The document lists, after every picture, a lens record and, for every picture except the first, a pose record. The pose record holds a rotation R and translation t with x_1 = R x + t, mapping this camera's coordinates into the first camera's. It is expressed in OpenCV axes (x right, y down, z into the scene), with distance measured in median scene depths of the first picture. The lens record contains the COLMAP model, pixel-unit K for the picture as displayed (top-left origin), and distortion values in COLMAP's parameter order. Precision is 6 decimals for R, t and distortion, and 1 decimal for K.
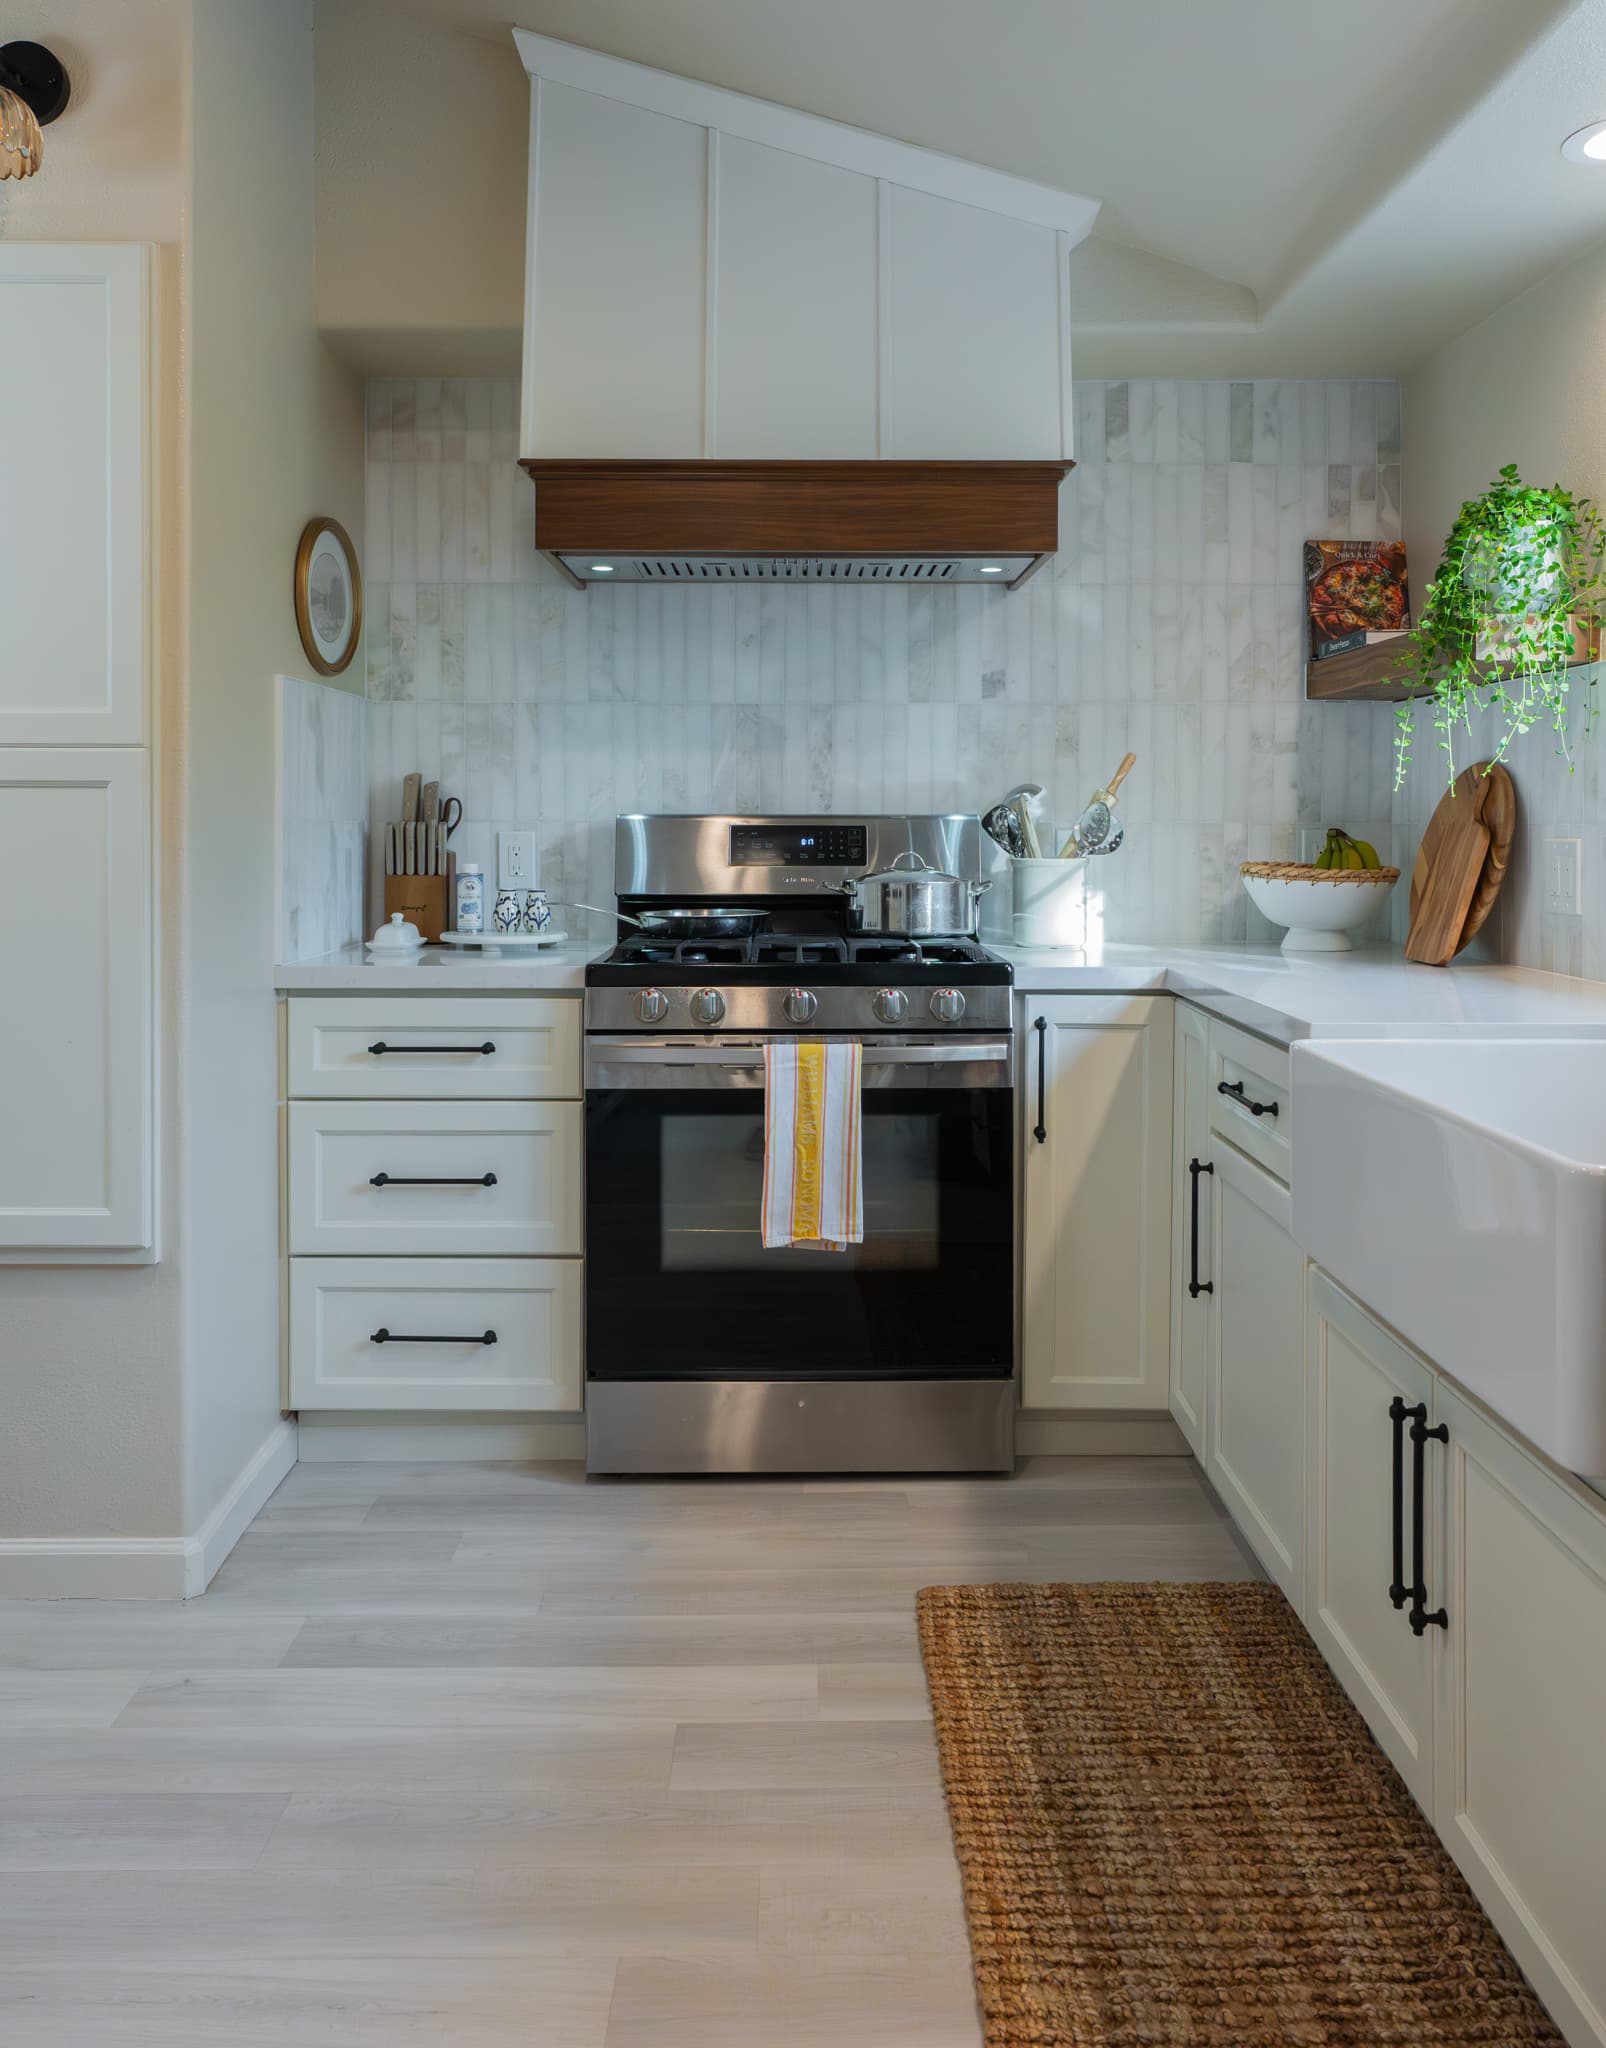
lens RADIAL K [[1730.2, 0, 802.6], [0, 1730.2, 845.3], [0, 0, 1]] dist [-0.012007, 0.024040]
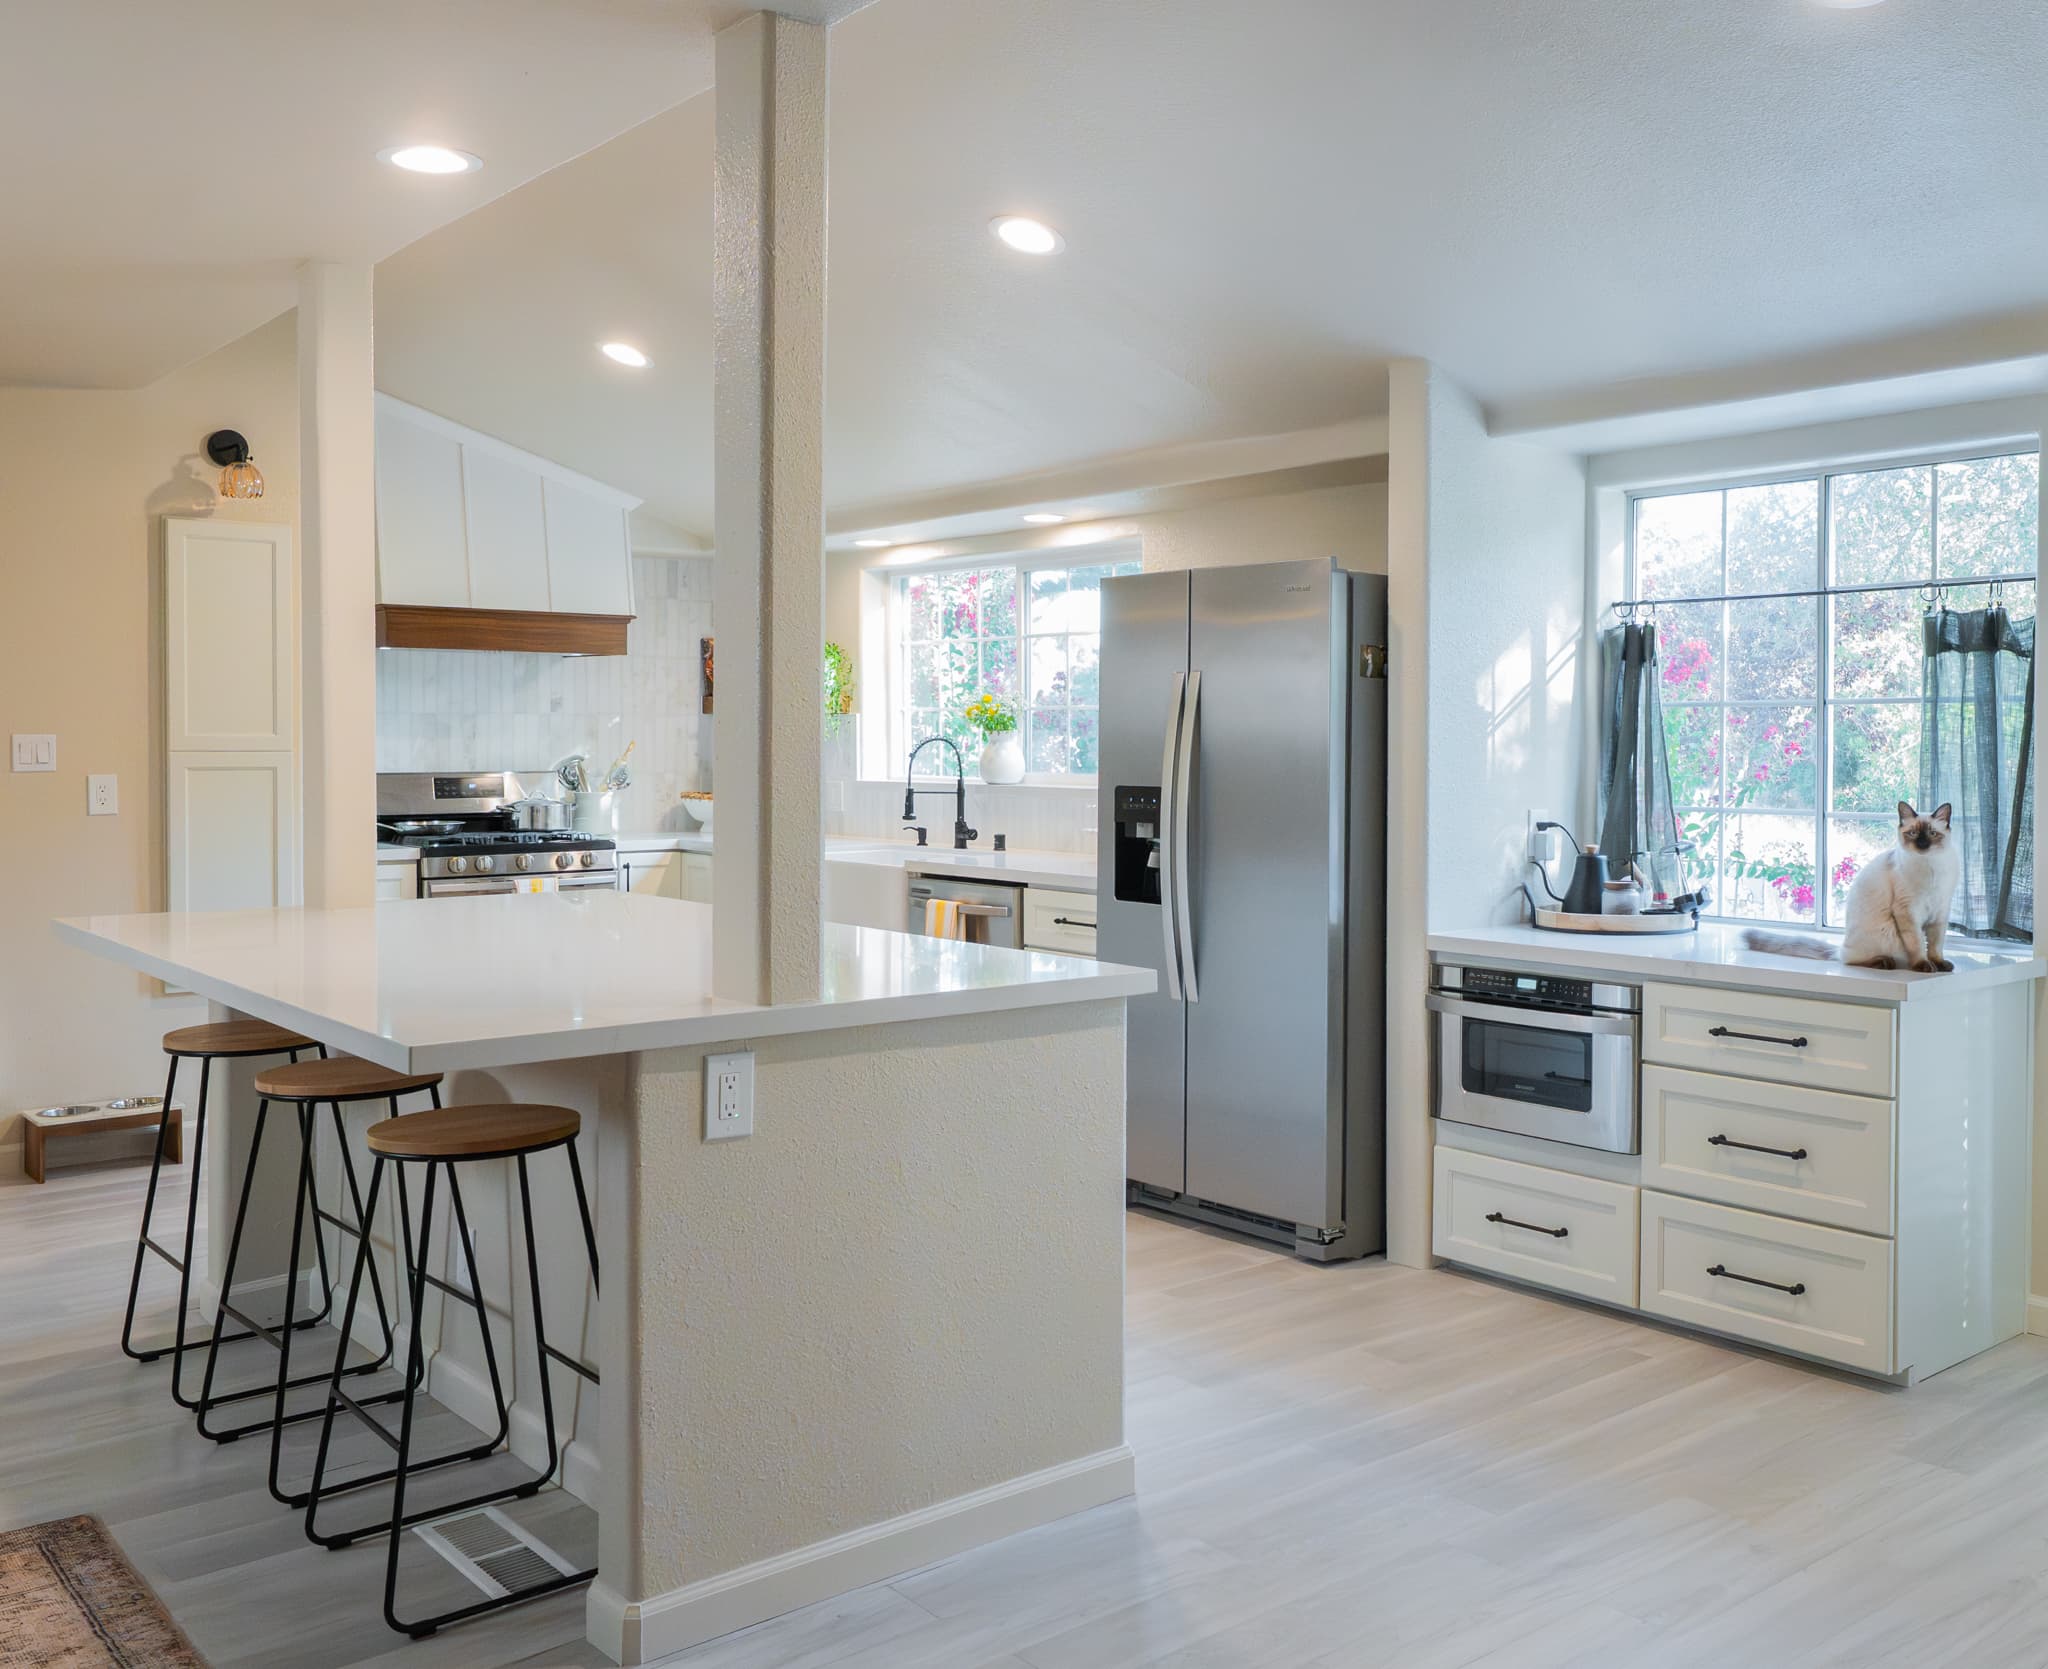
lens RADIAL K [[1896.4, 0, 1184.8], [0, 1896.4, 765.9], [0, 0, 1]] dist [0.003873, 0.000000]
pose [[0.752855, -0.009171, 0.658123, -0.901456], [0.006893, 0.999958, 0.006050, -0.035823], [-0.658150, -0.000019, 0.752886, -1.284674]]
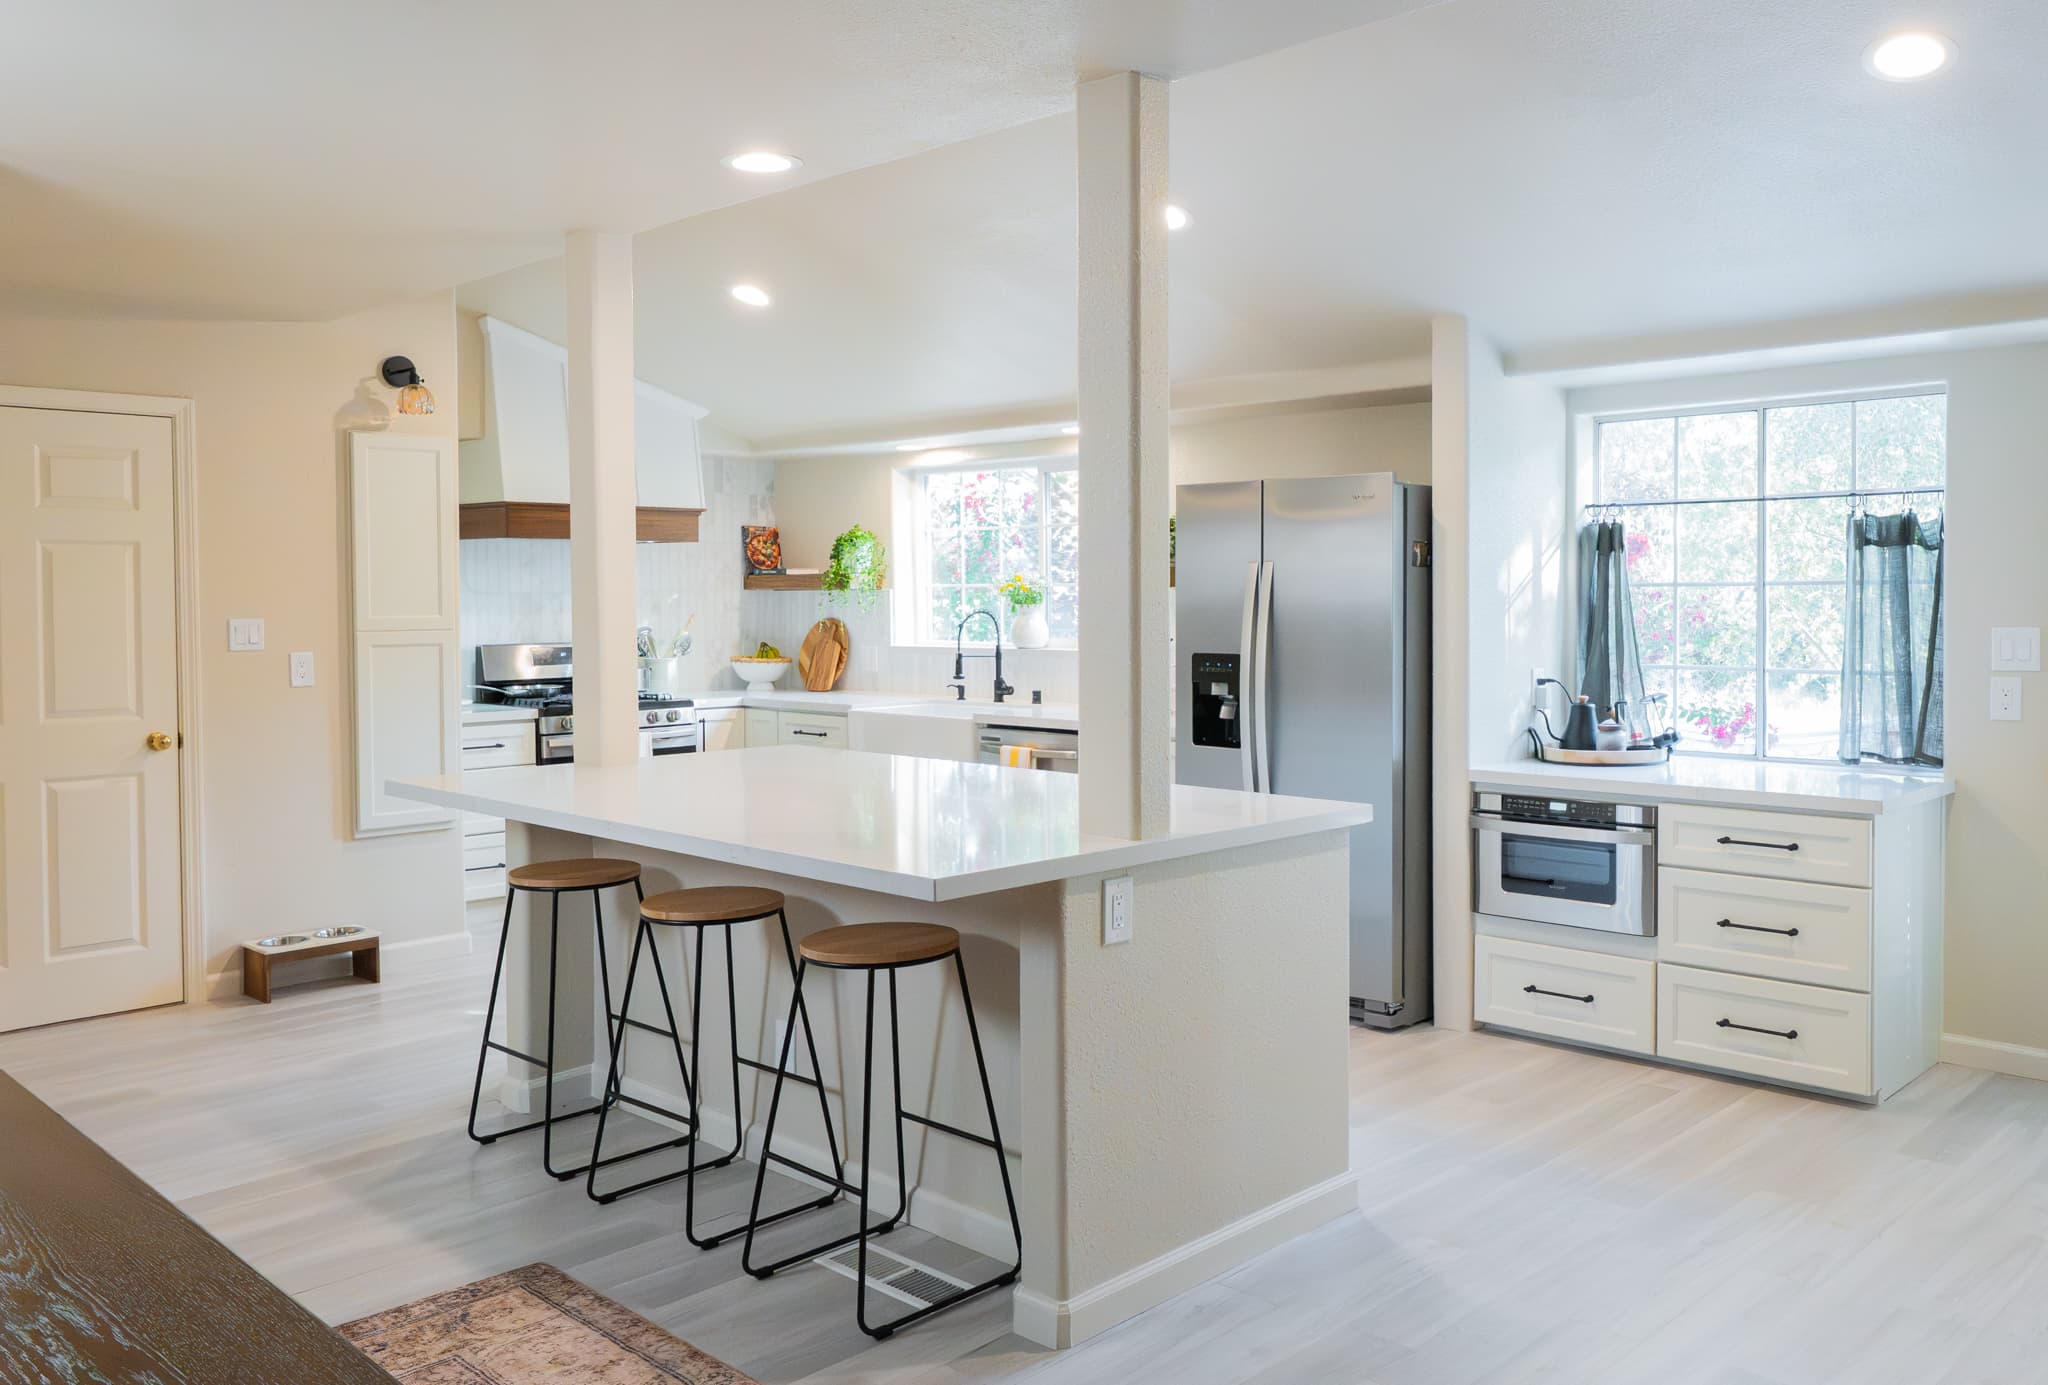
lens RADIAL K [[1632.7, 0, 1147.3], [0, 1632.7, 628.3], [0, 0, 1]] dist [-0.000041, -0.004872]
pose [[0.681297, -0.021664, 0.731687, -1.181966], [0.016281, 0.999763, 0.014441, -0.061964], [-0.731826, 0.002074, 0.681488, -1.167023]]
